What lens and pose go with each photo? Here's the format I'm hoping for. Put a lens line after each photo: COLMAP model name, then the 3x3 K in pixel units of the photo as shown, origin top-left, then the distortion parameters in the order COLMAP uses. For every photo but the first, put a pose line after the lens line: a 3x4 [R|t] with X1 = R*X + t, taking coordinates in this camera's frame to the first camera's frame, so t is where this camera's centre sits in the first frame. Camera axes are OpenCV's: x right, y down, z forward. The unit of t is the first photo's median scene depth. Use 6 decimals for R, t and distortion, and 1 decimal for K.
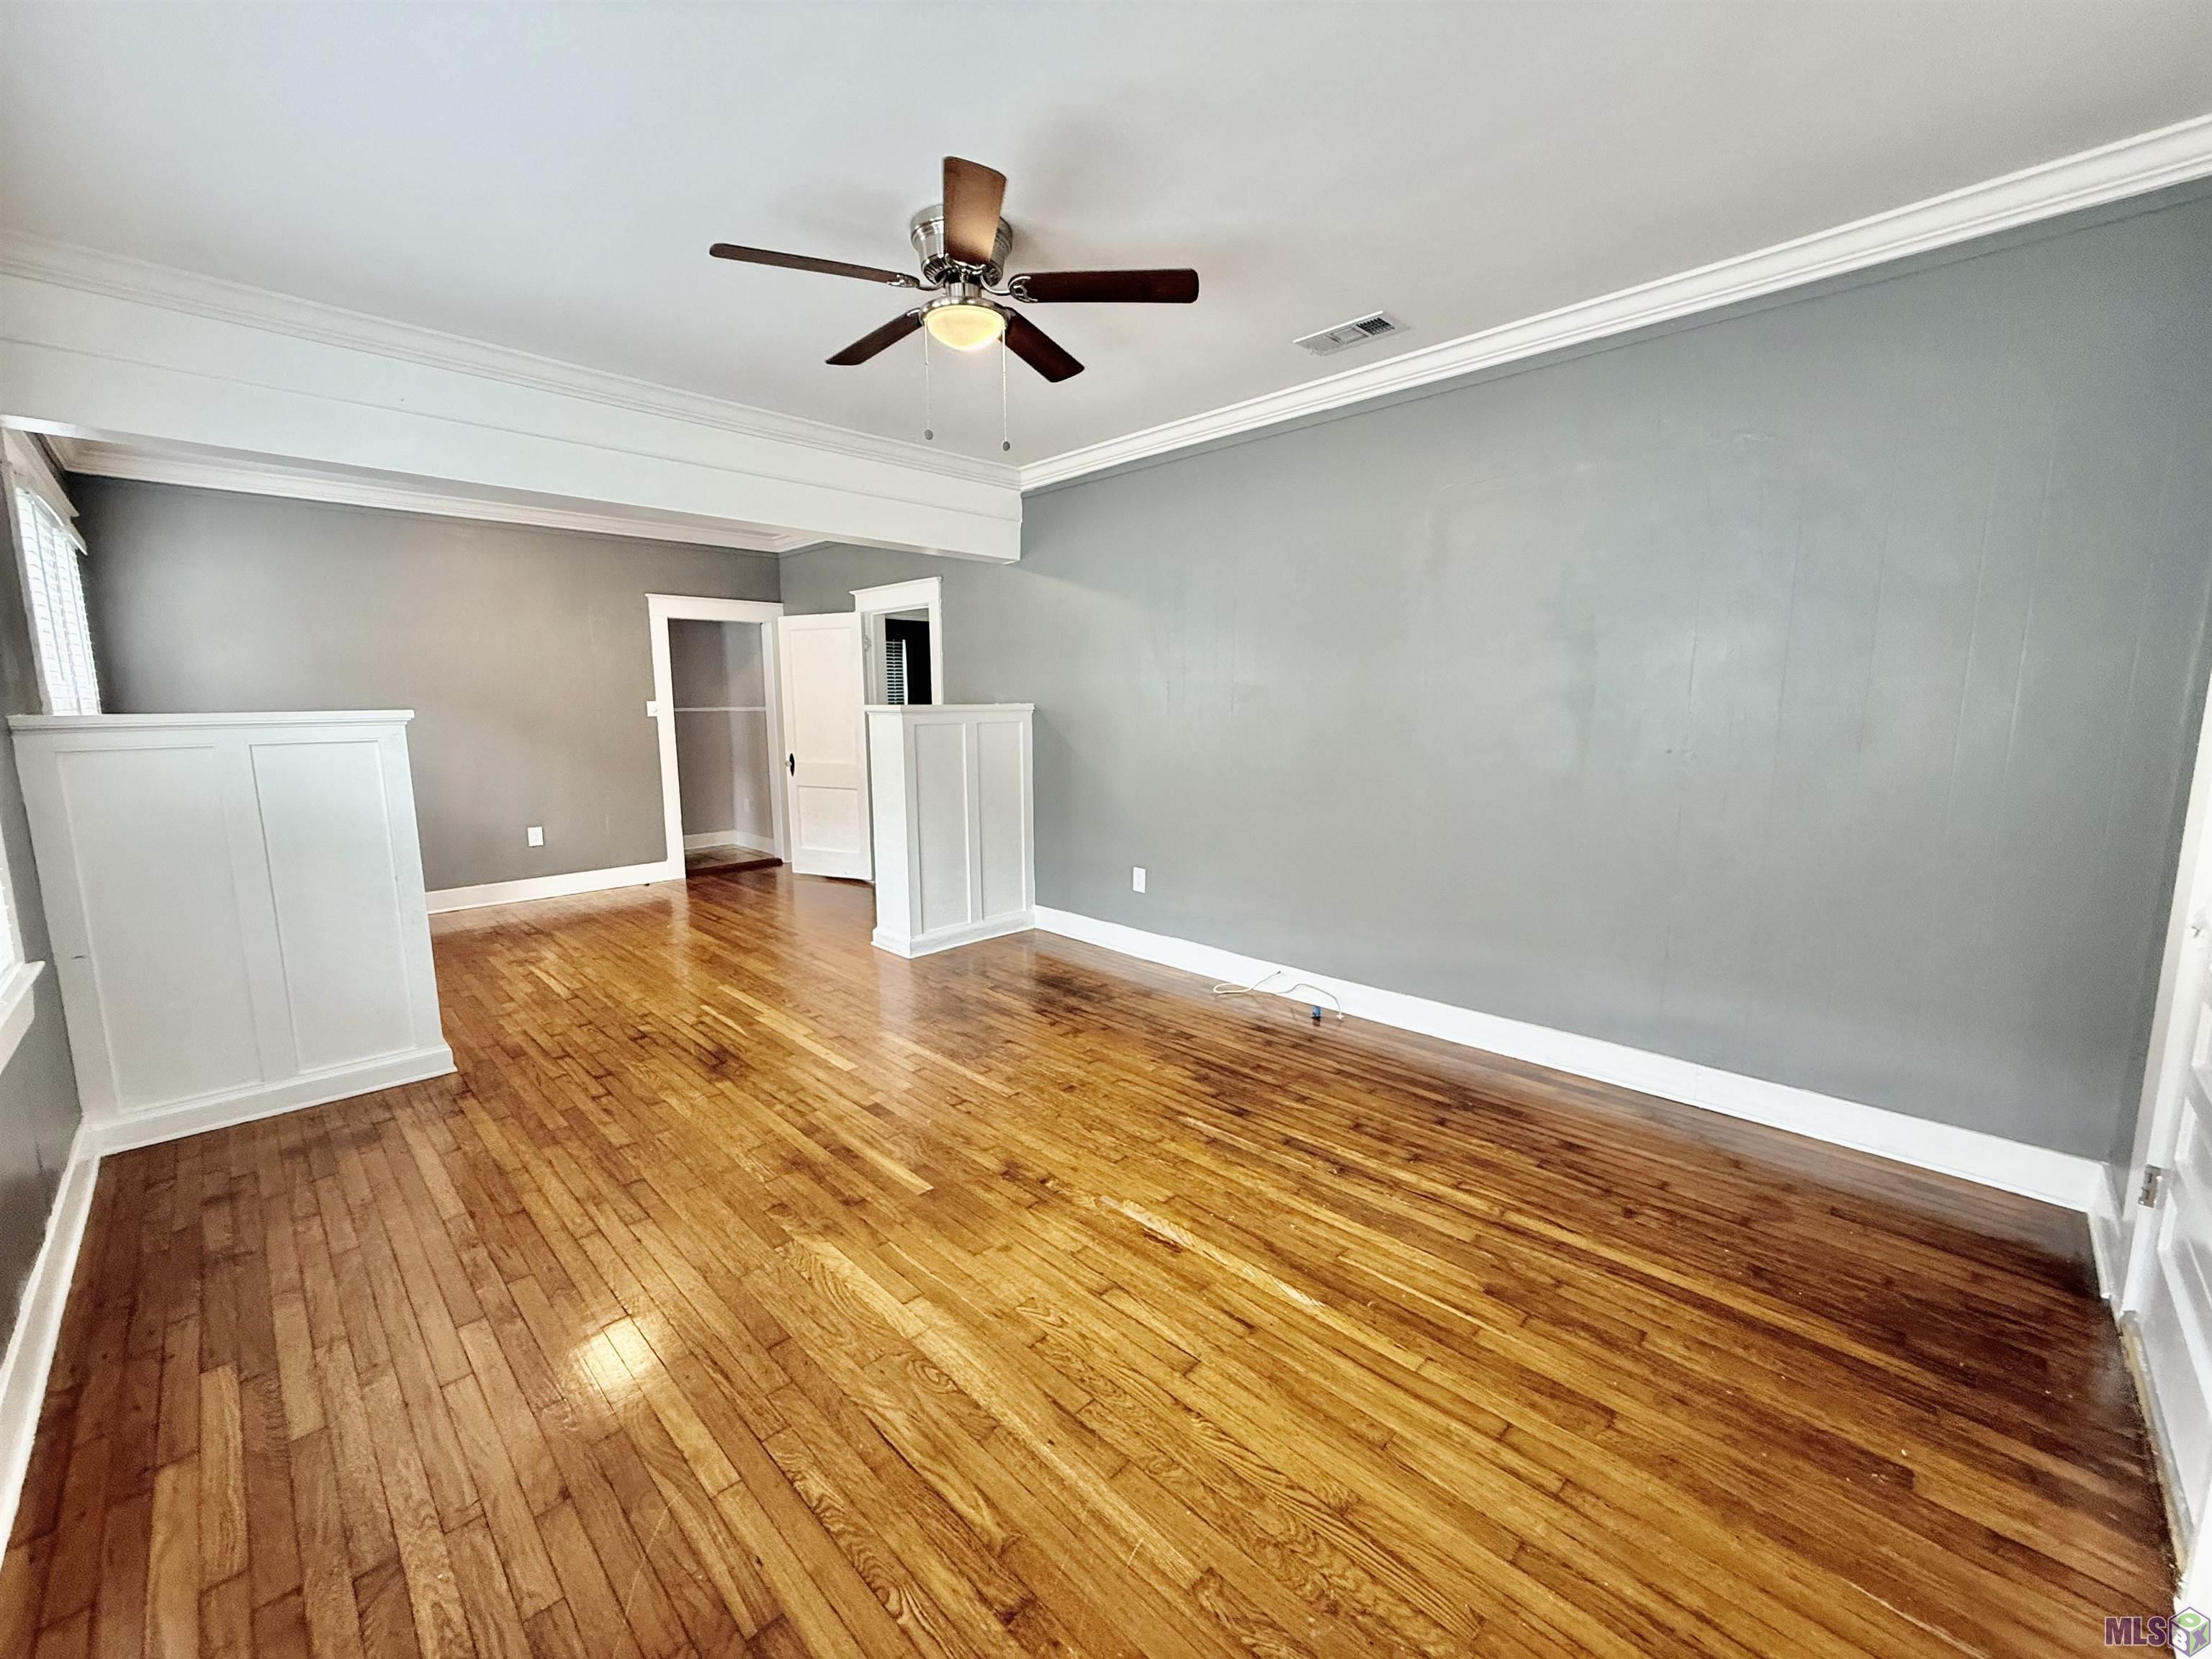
lens RADIAL K [[882.3, 0, 1117.9], [0, 882.3, 828.8], [0, 0, 1]] dist [0.000706, -0.000052]
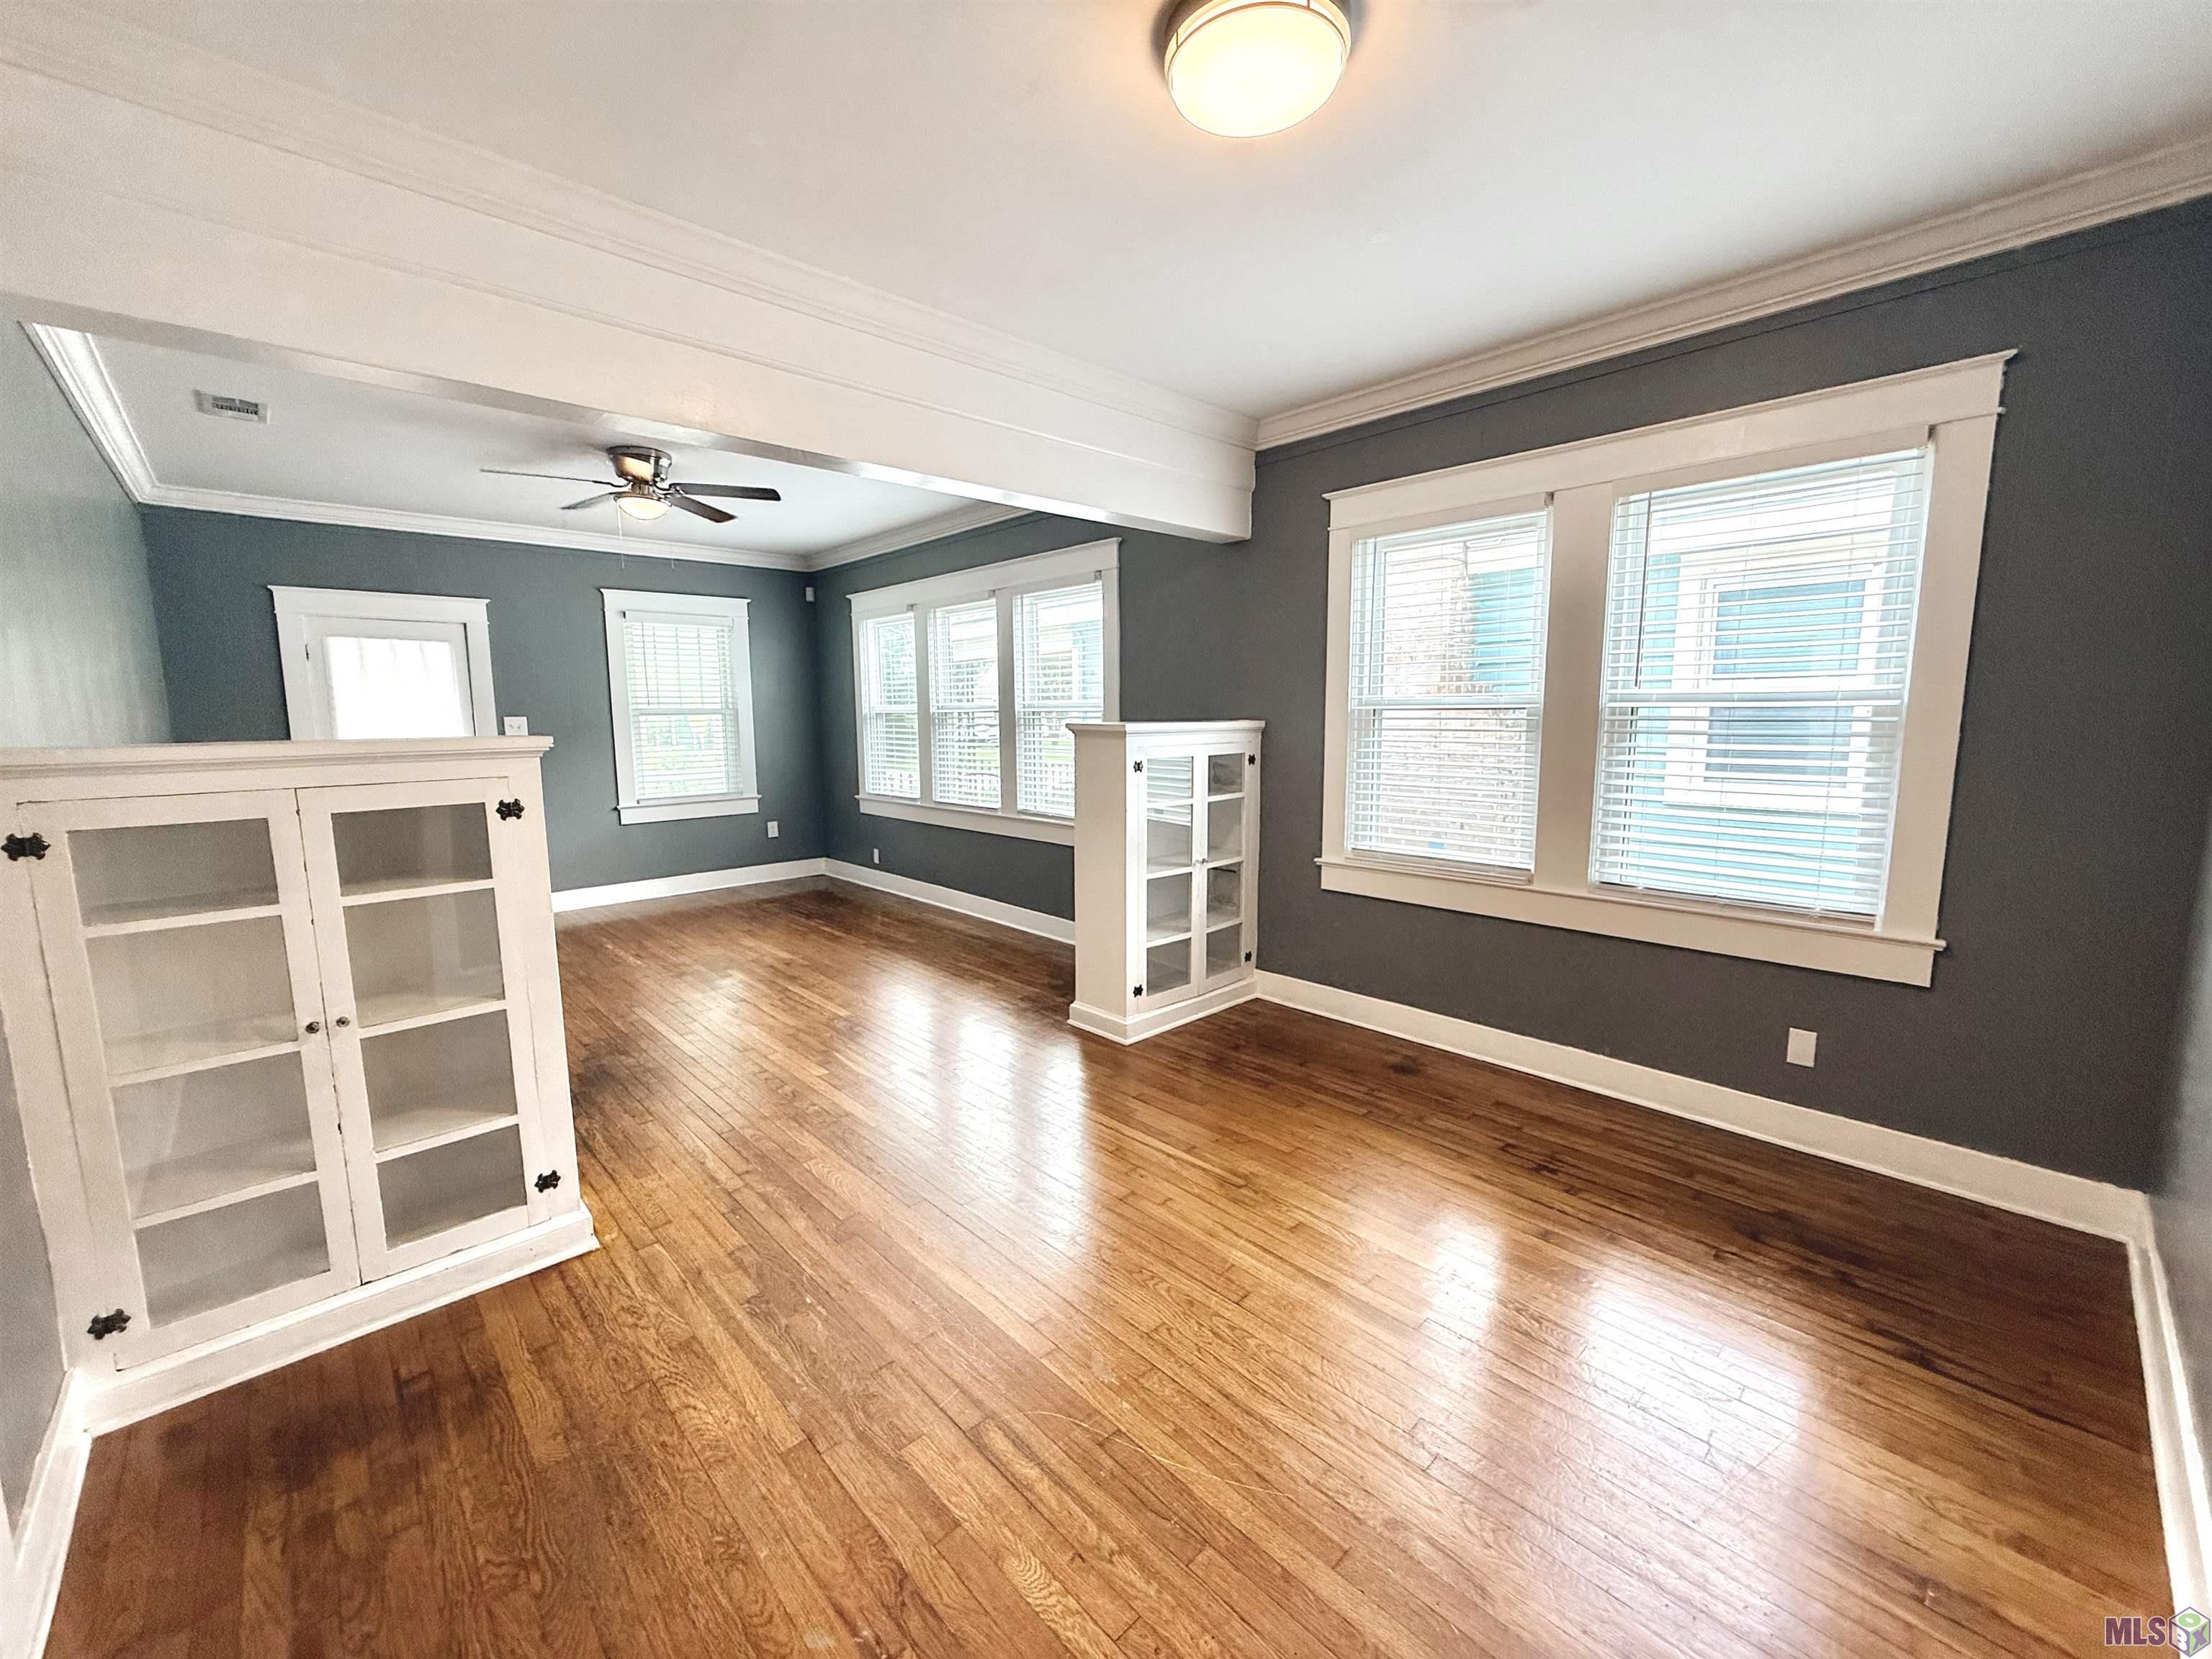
lens RADIAL K [[882.3, 0, 1095.7], [0, 882.3, 827.0], [0, 0, 1]] dist [0.000706, -0.000052]
pose [[-0.998513, 0.013269, 0.052881, -0.923876], [0.027491, 0.960138, 0.278170, -0.338626], [-0.047082, 0.279210, -0.959075, 2.232061]]
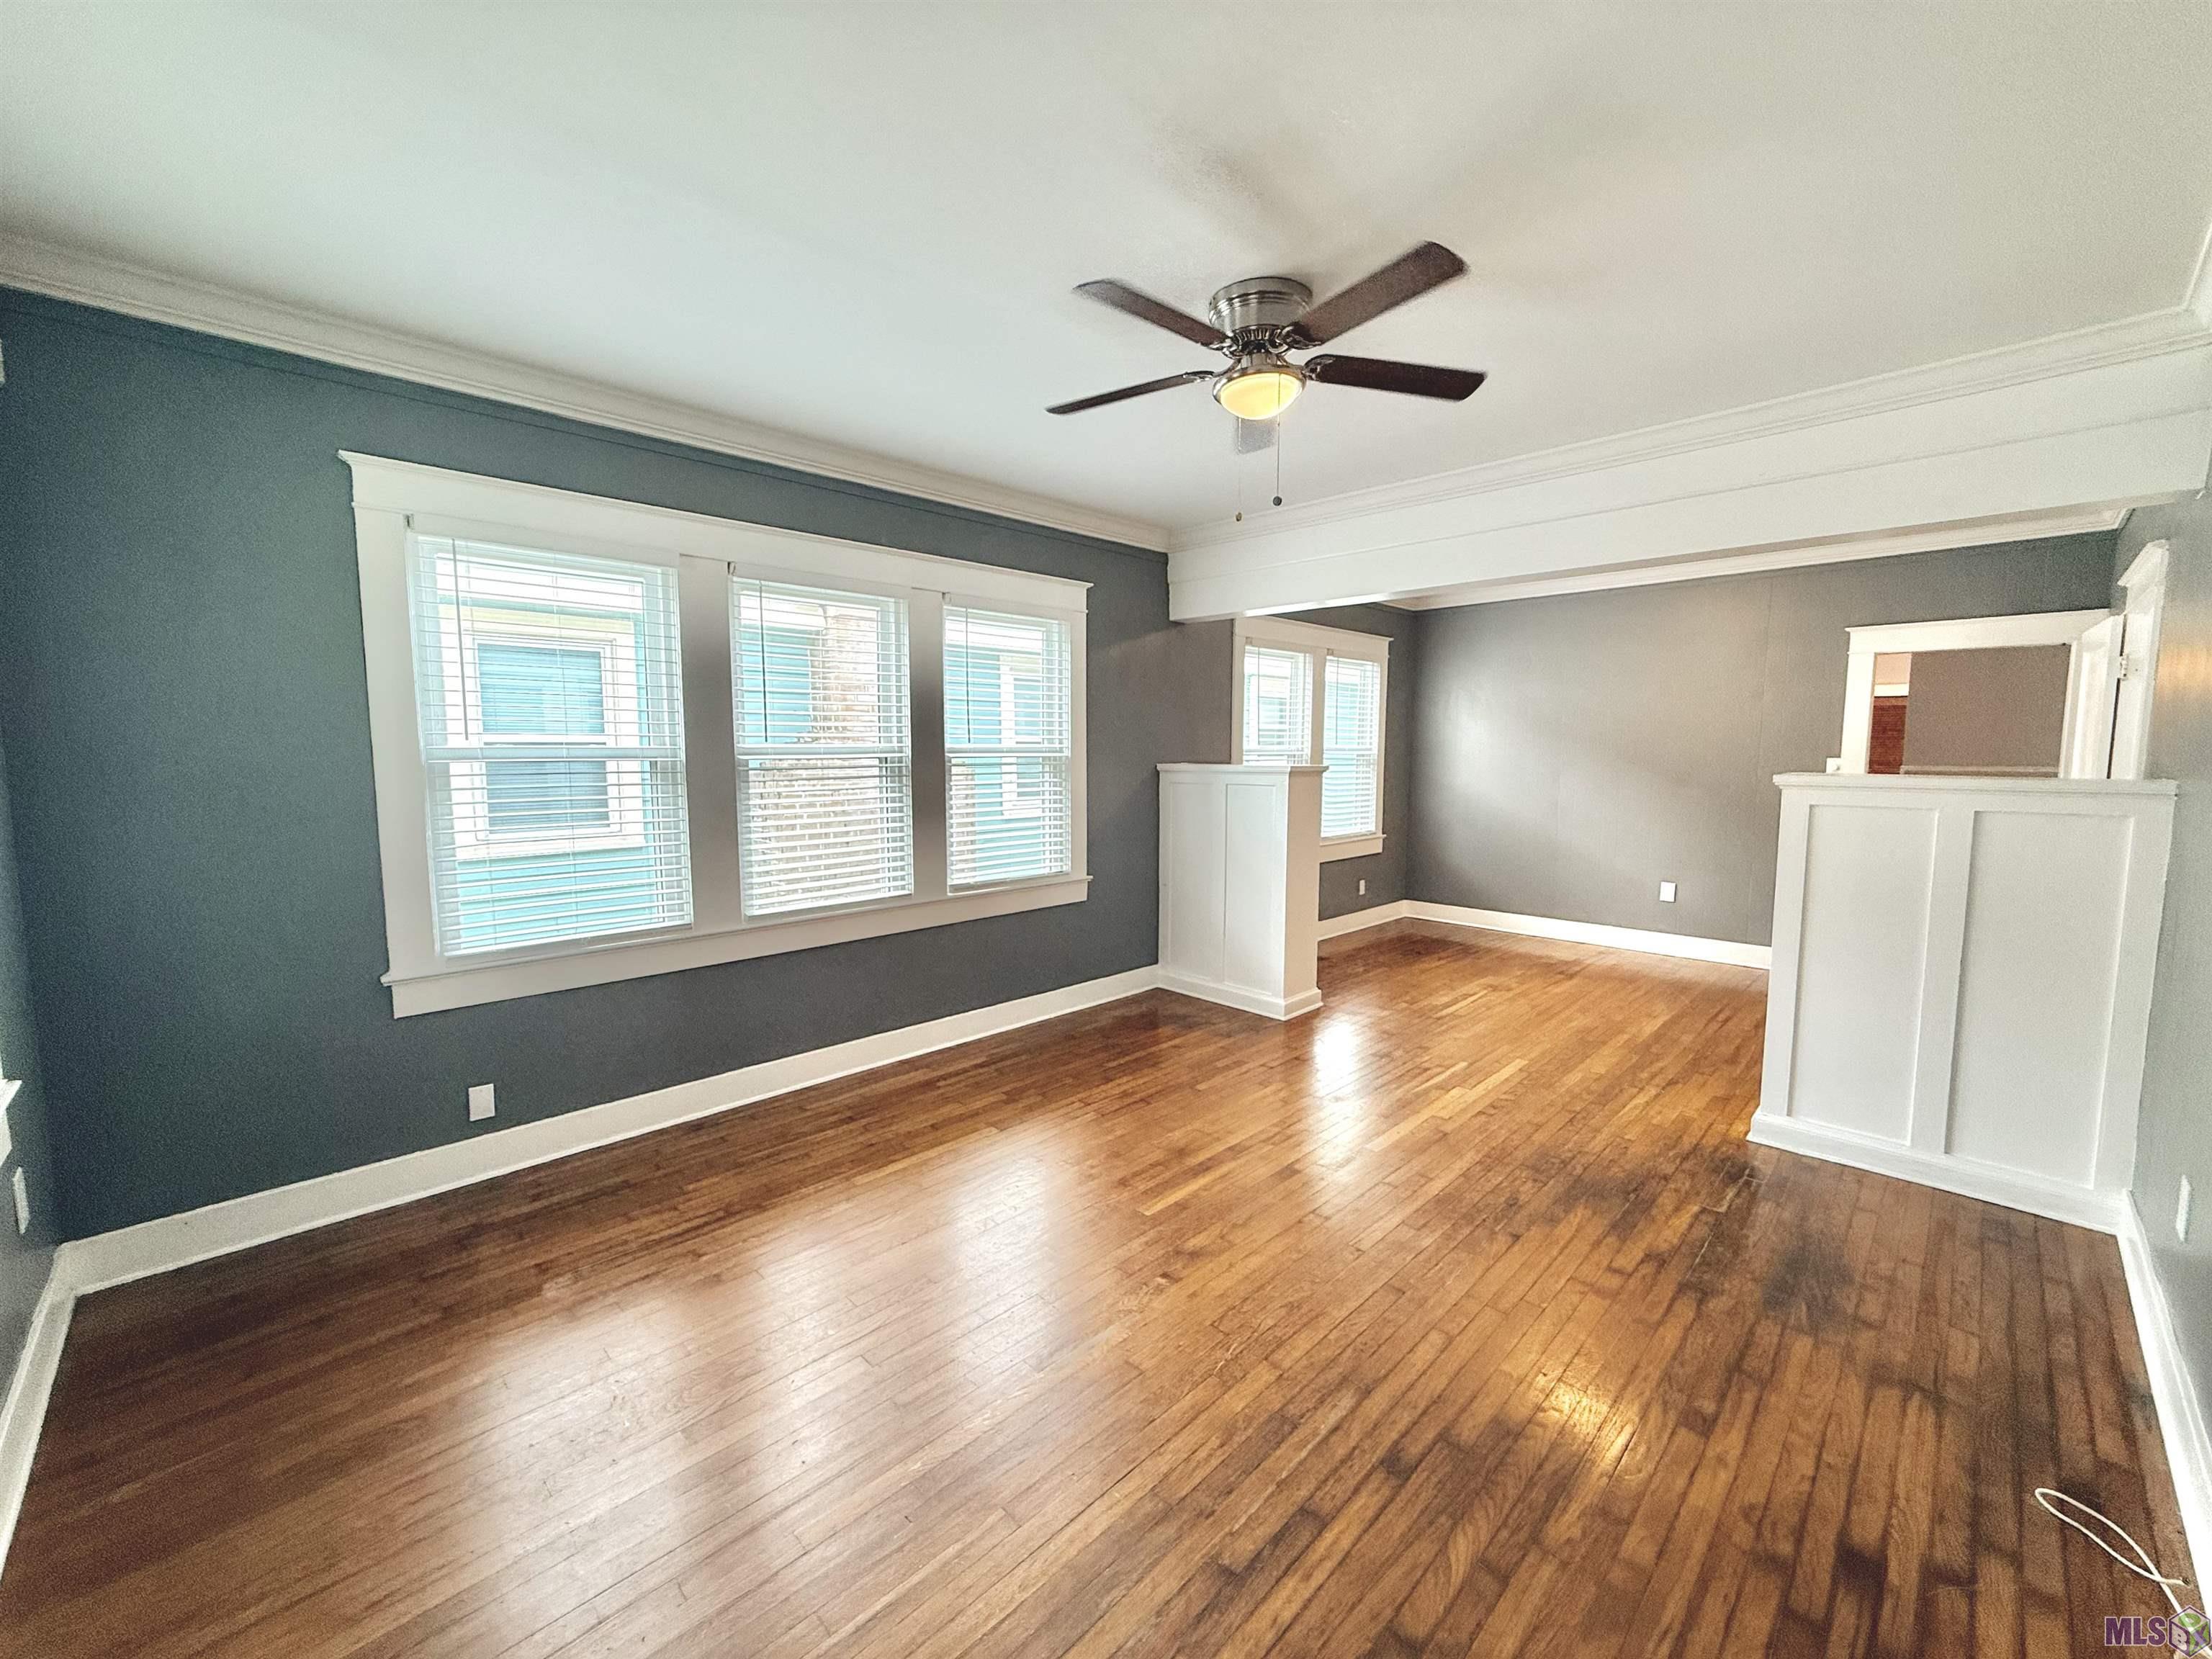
lens RADIAL K [[882.3, 0, 1075.7], [0, 882.3, 827.2], [0, 0, 1]] dist [0.000706, -0.000052]
pose [[-0.036850, 0.096269, -0.994673, 0.680734], [-0.142616, 0.984654, 0.100583, -0.132855], [0.989092, 0.145563, -0.022555, 0.706937]]
